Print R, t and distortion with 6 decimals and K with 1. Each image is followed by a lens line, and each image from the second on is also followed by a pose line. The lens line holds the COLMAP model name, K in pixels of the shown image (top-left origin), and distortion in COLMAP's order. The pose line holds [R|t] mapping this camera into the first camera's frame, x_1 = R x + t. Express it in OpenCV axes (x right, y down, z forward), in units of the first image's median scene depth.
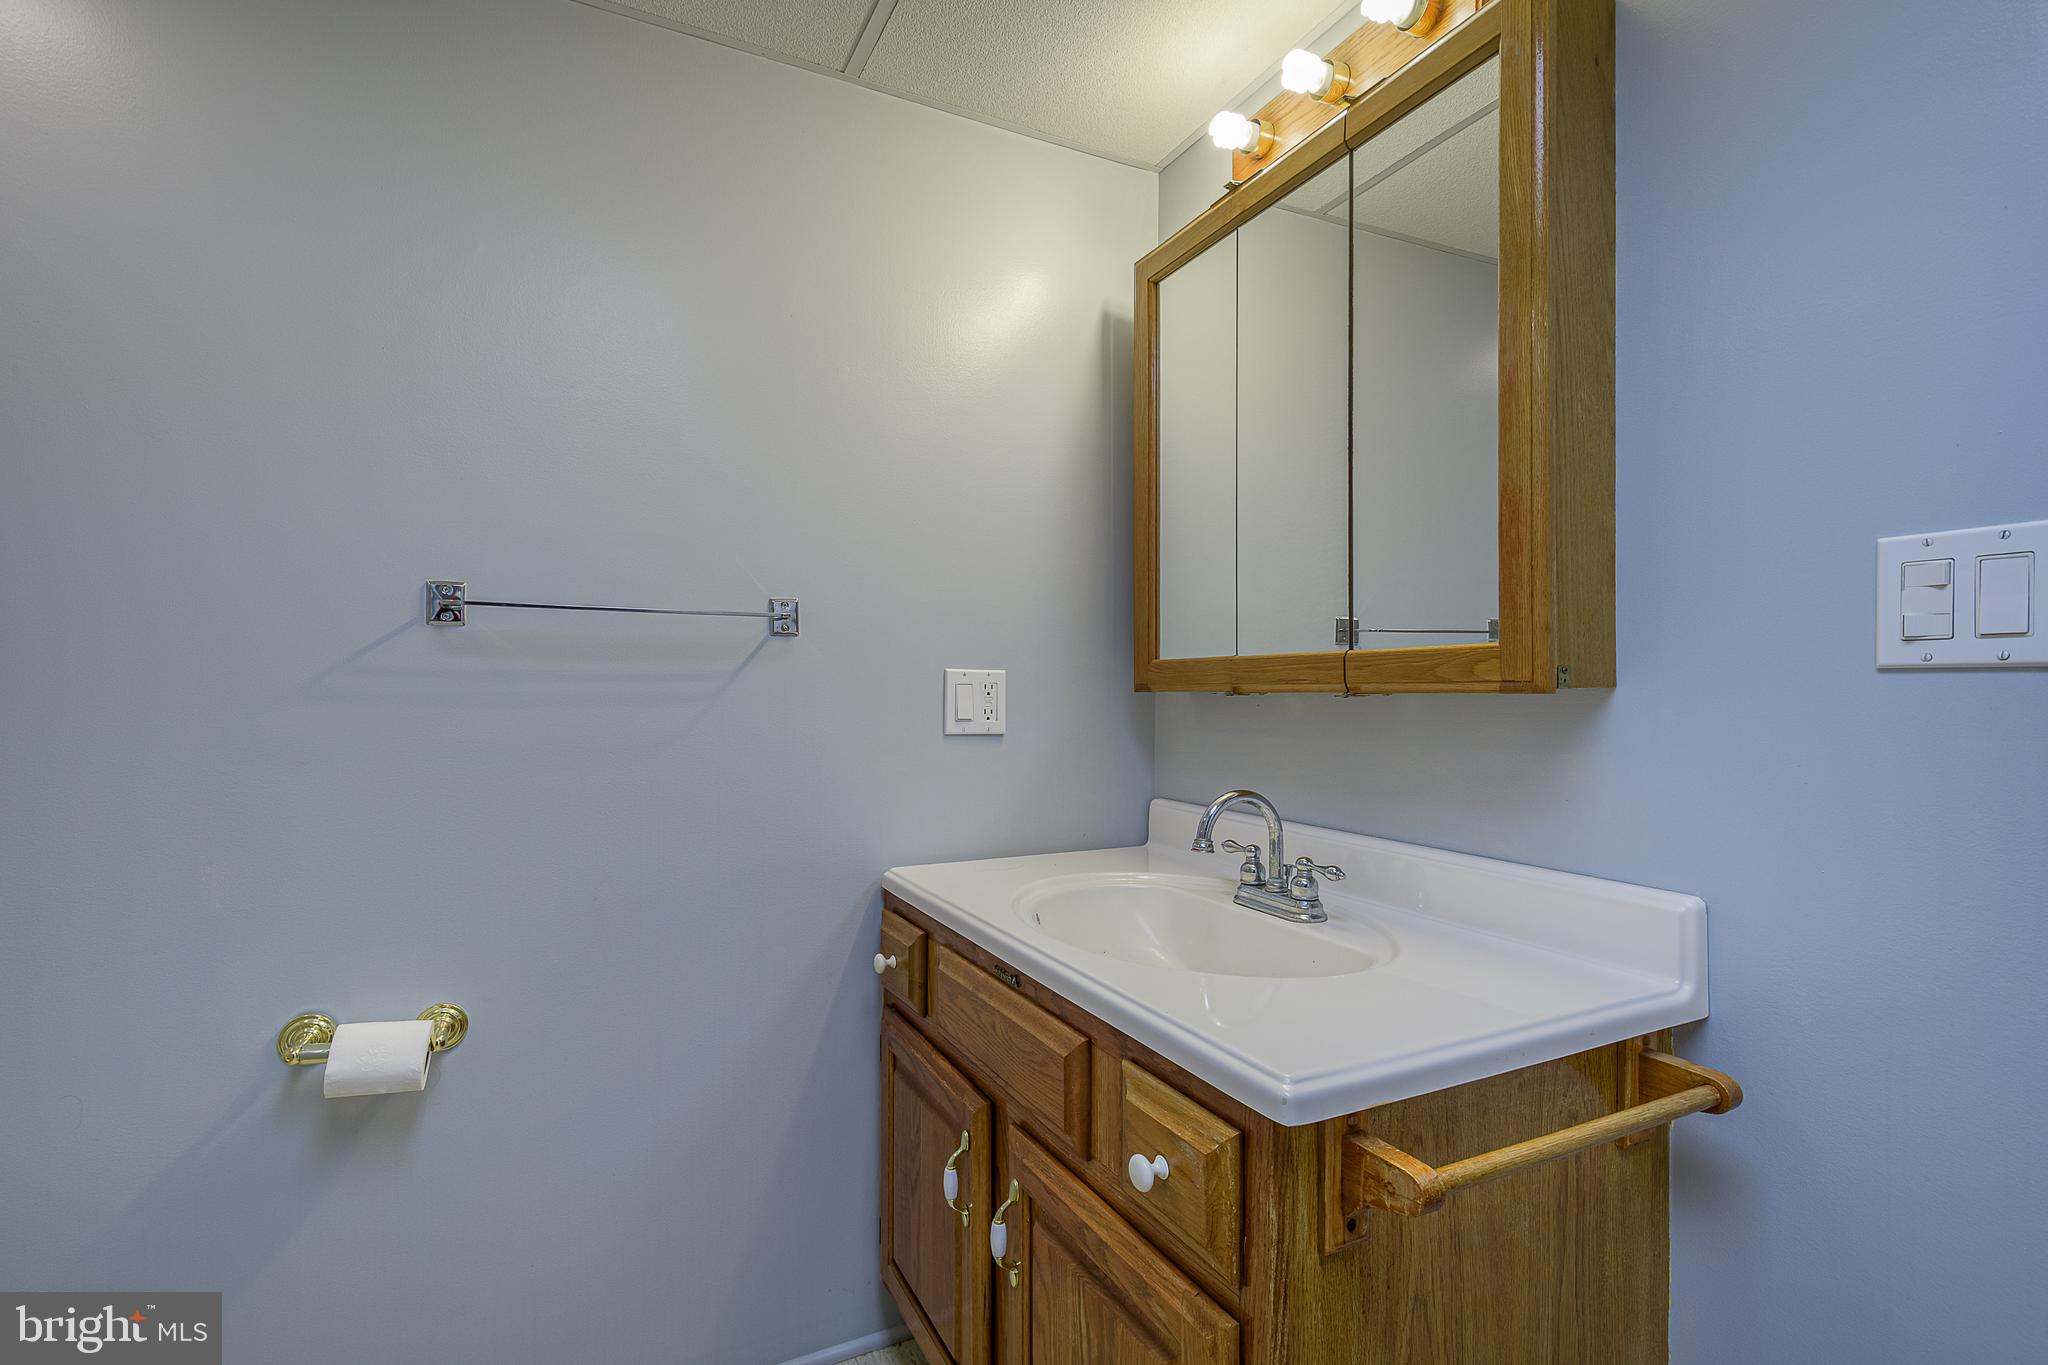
lens RADIAL K [[916.9, 0, 1006.6], [0, 916.9, 693.5], [0, 0, 1]] dist [0.000751, -0.000534]
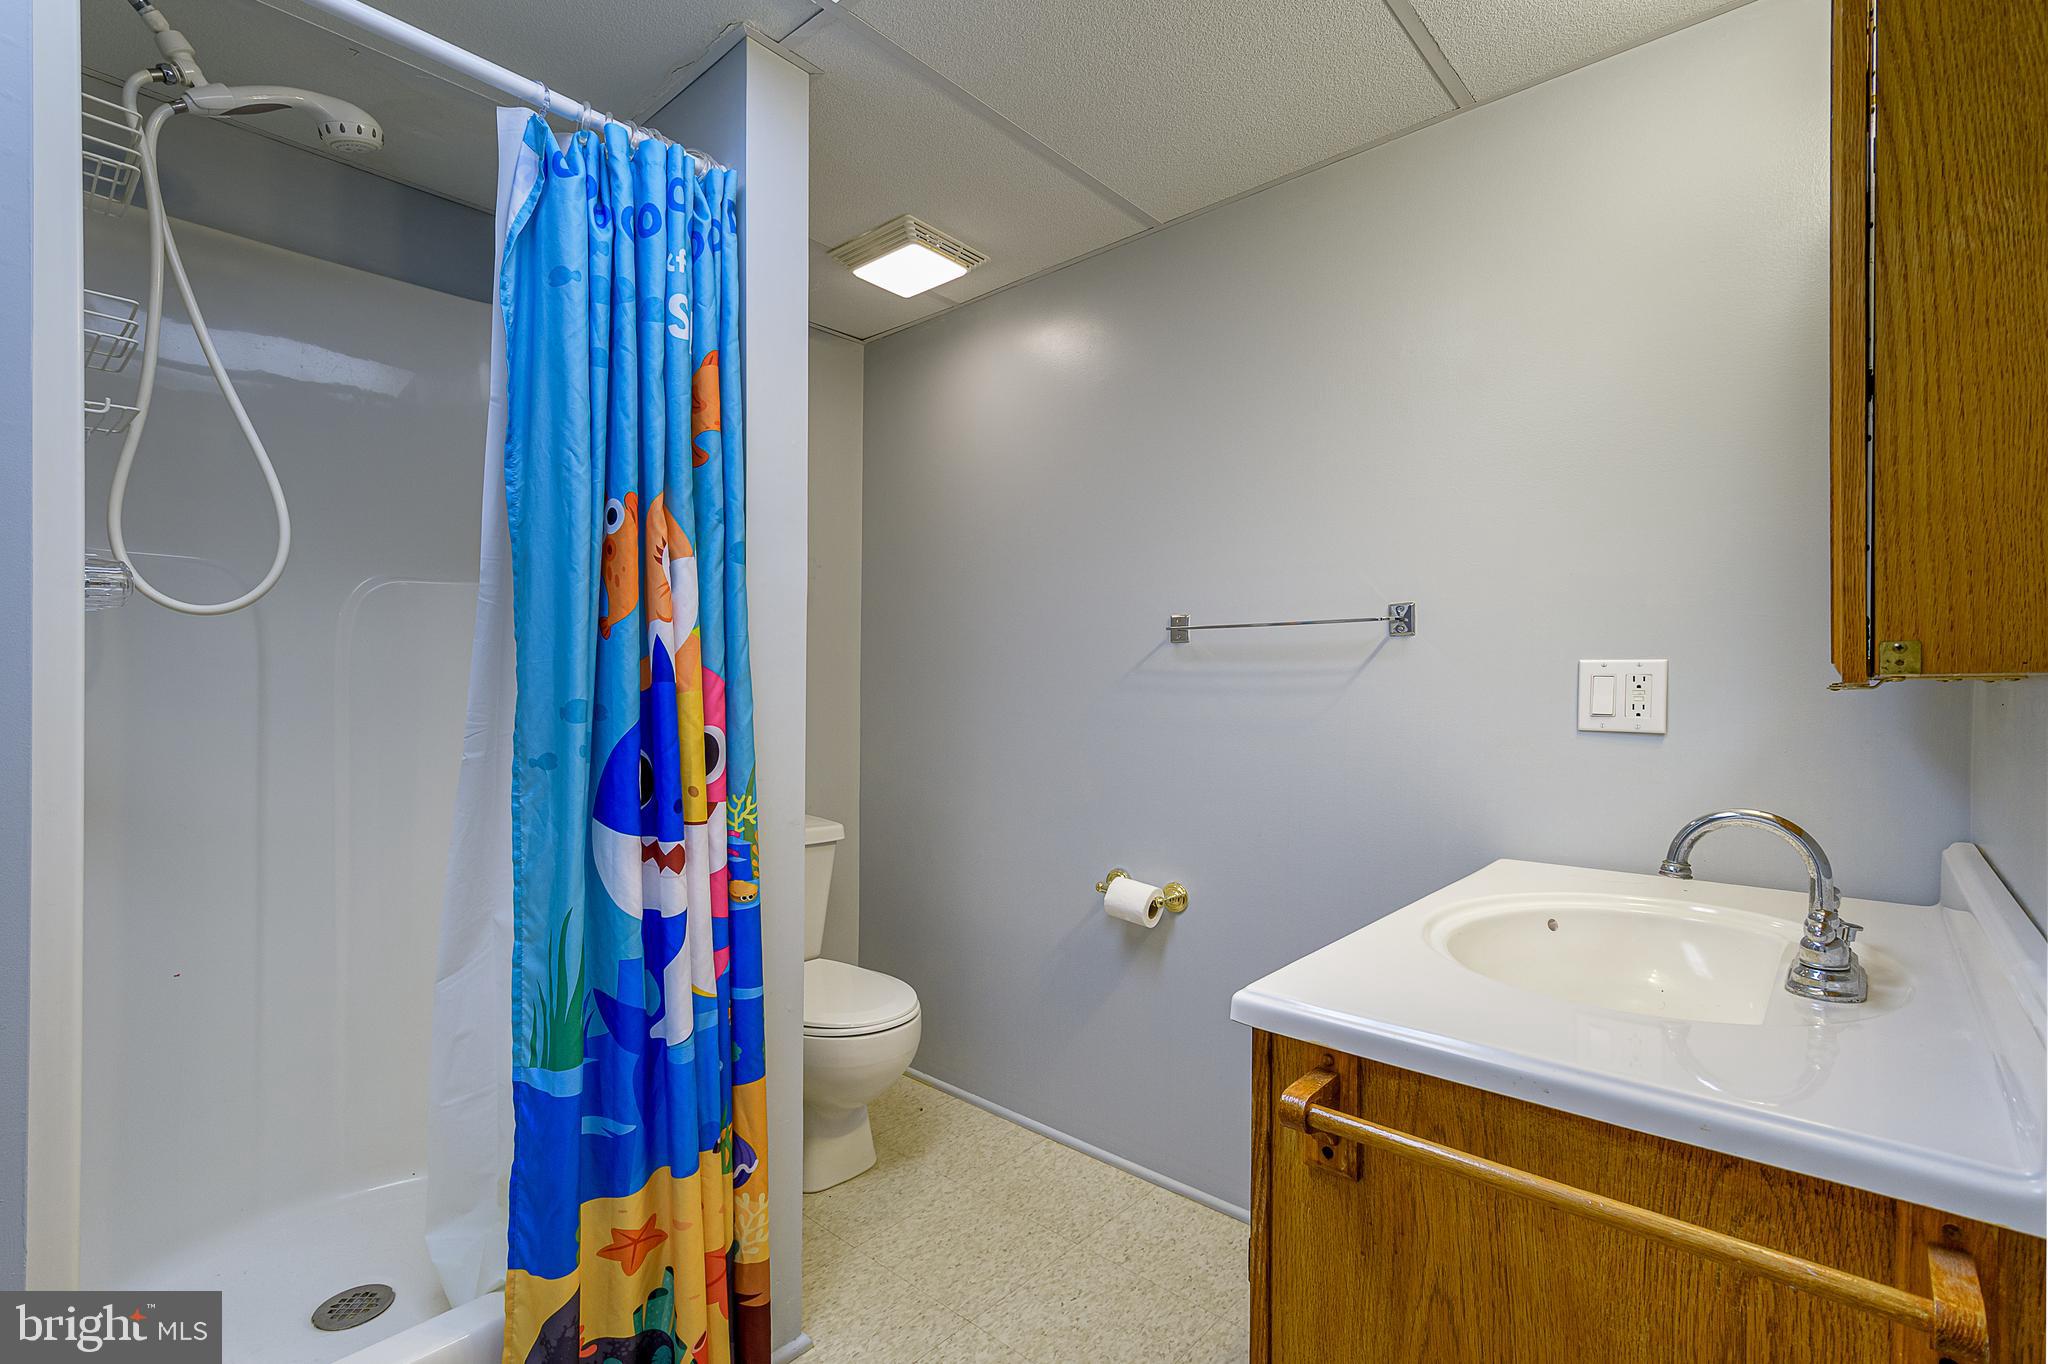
lens RADIAL K [[916.9, 0, 1006.6], [0, 916.9, 693.0], [0, 0, 1]] dist [0.000751, -0.000534]
pose [[0.393481, 0.006878, -0.919307, 0.569810], [-0.001821, 0.999976, 0.006702, 0.001492], [0.919331, -0.000963, 0.393484, 0.085410]]
